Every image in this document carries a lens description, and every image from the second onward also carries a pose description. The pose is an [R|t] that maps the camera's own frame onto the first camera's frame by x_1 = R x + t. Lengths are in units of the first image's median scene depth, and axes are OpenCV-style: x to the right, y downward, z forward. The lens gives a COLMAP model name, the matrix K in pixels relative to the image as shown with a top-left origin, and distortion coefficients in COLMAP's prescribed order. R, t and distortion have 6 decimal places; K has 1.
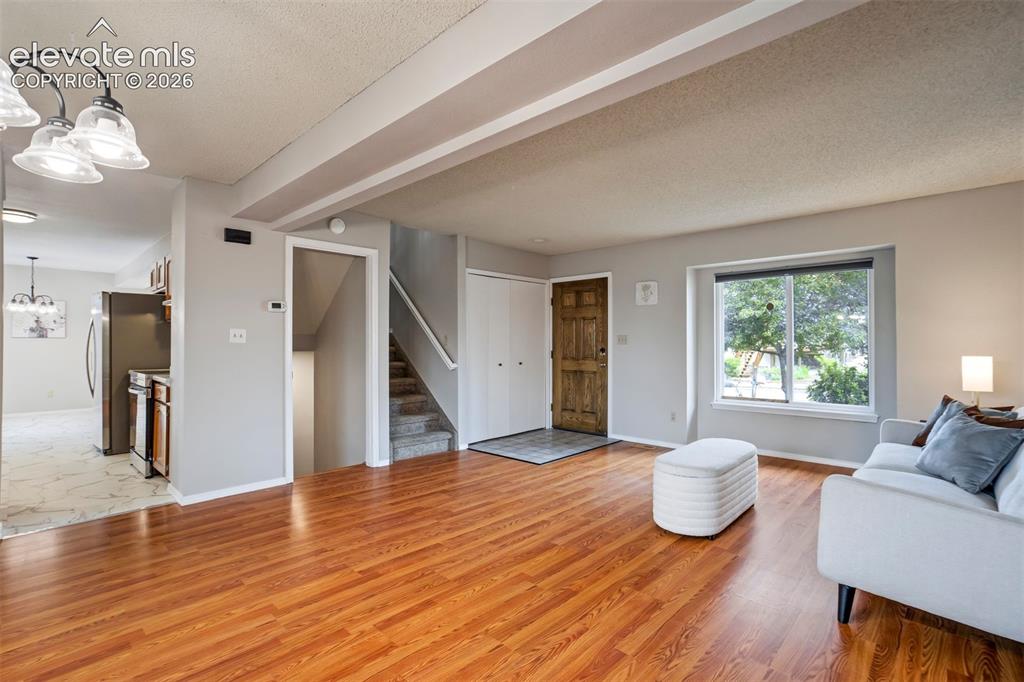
lens RADIAL K [[476.1, 0, 506.6], [0, 476.1, 339.1], [0, 0, 1]] dist [-0.034943, 0.018505]
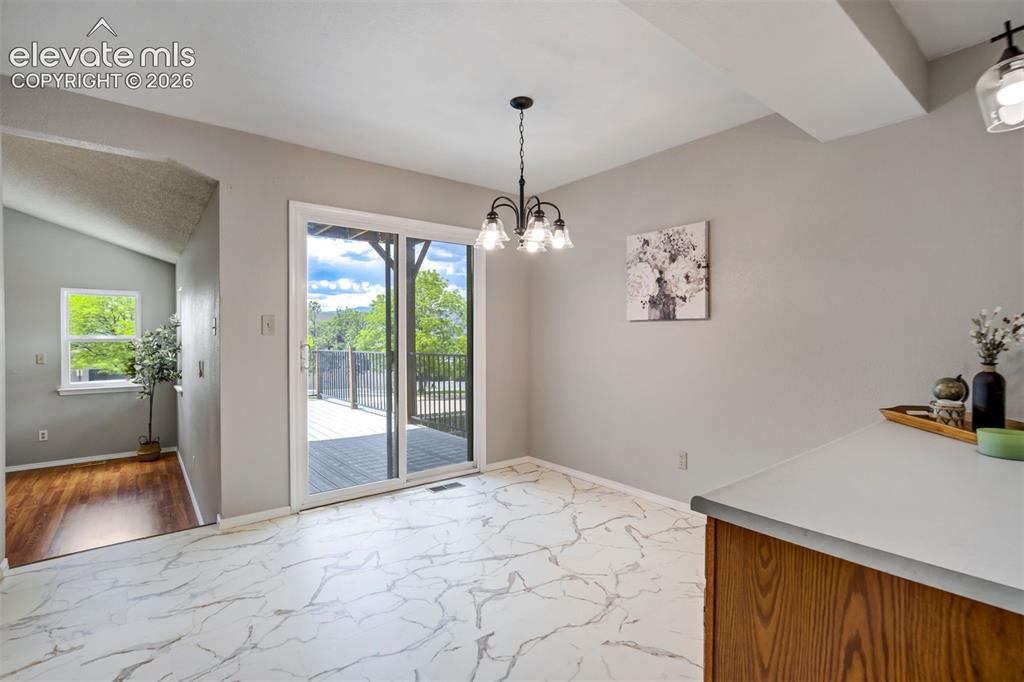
lens RADIAL K [[476.1, 0, 509.5], [0, 476.1, 333.5], [0, 0, 1]] dist [-0.034943, 0.018505]
pose [[-0.129237, -0.005782, -0.991597, -1.059964], [0.008369, 0.999941, -0.006921, 0.019517], [0.991578, -0.009193, -0.129181, 1.721300]]
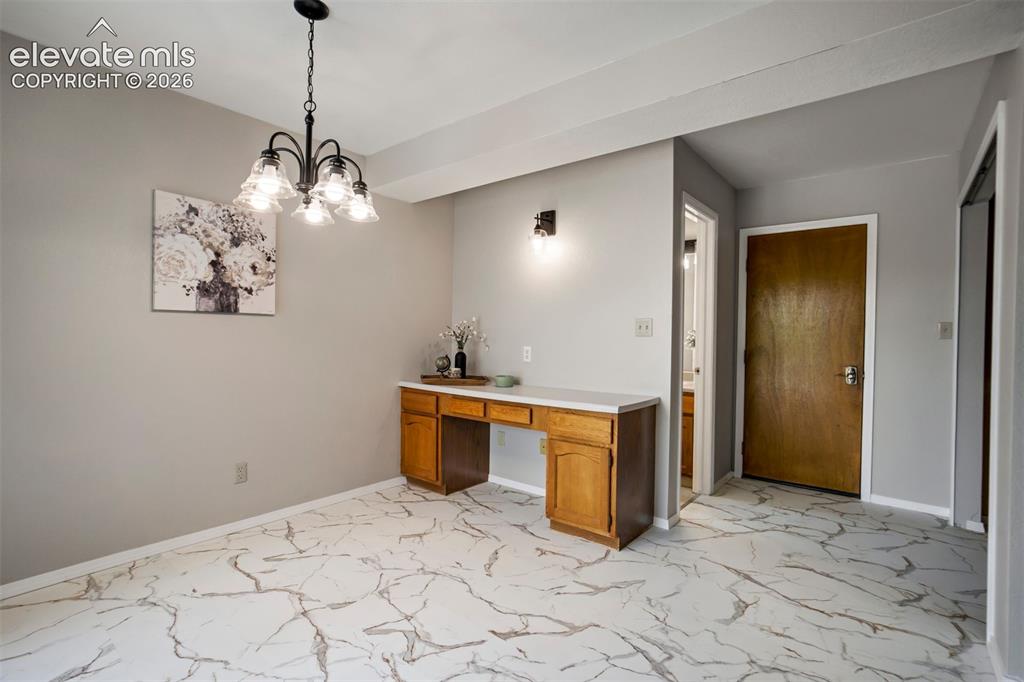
lens RADIAL K [[476.1, 0, 512.1], [0, 476.1, 337.3], [0, 0, 1]] dist [-0.034943, 0.018505]
pose [[0.996401, 0.009103, 0.084276, -1.525548], [-0.010214, 0.999866, 0.012769, 0.015044], [-0.084148, -0.013584, 0.996361, 1.198148]]
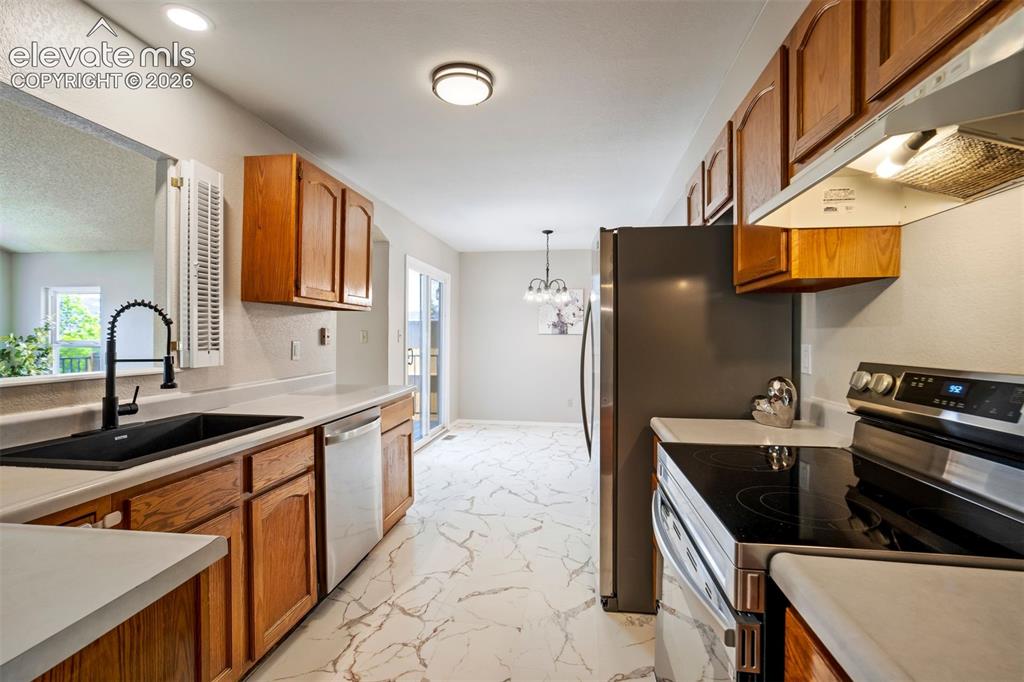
lens RADIAL K [[476.1, 0, 507.1], [0, 476.1, 336.4], [0, 0, 1]] dist [-0.034943, 0.018505]
pose [[0.570358, 0.002032, -0.821394, -0.670563], [0.001324, 0.999993, 0.003392, -0.004600], [0.821395, -0.003022, 0.570351, 0.823977]]
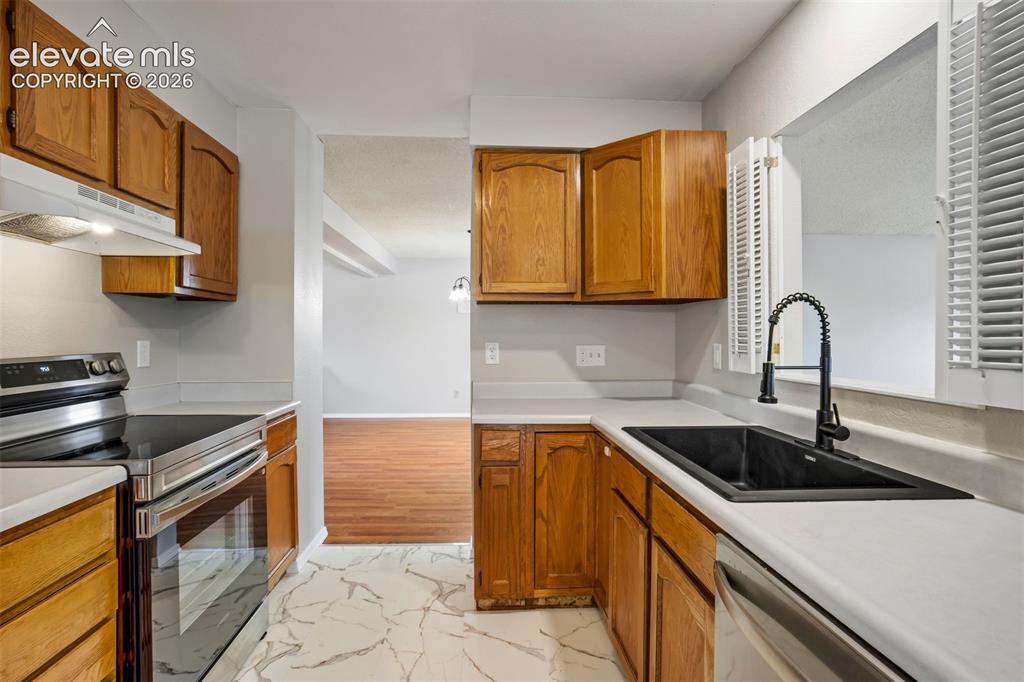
lens RADIAL K [[476.1, 0, 505.9], [0, 476.1, 336.4], [0, 0, 1]] dist [-0.034943, 0.018505]
pose [[-0.714765, -0.000223, 0.699365, -1.282134], [-0.005334, 0.999973, -0.005132, -0.001338], [-0.699345, -0.007399, -0.714746, 1.184252]]
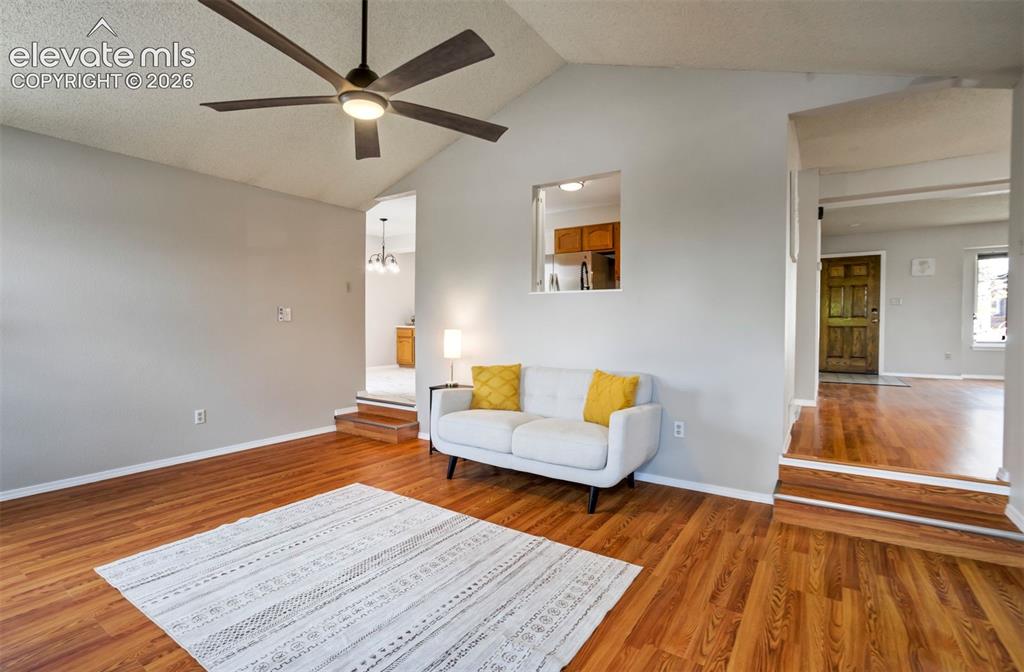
lens RADIAL K [[475.9, 0, 507.3], [0, 475.9, 332.4], [0, 0, 1]] dist [-0.017767, 0.002990]
pose [[0.984436, -0.000017, 0.175746, -1.537511], [-0.003650, 0.999782, 0.020547, 0.093661], [-0.175708, -0.020868, 0.984221, -0.170807]]
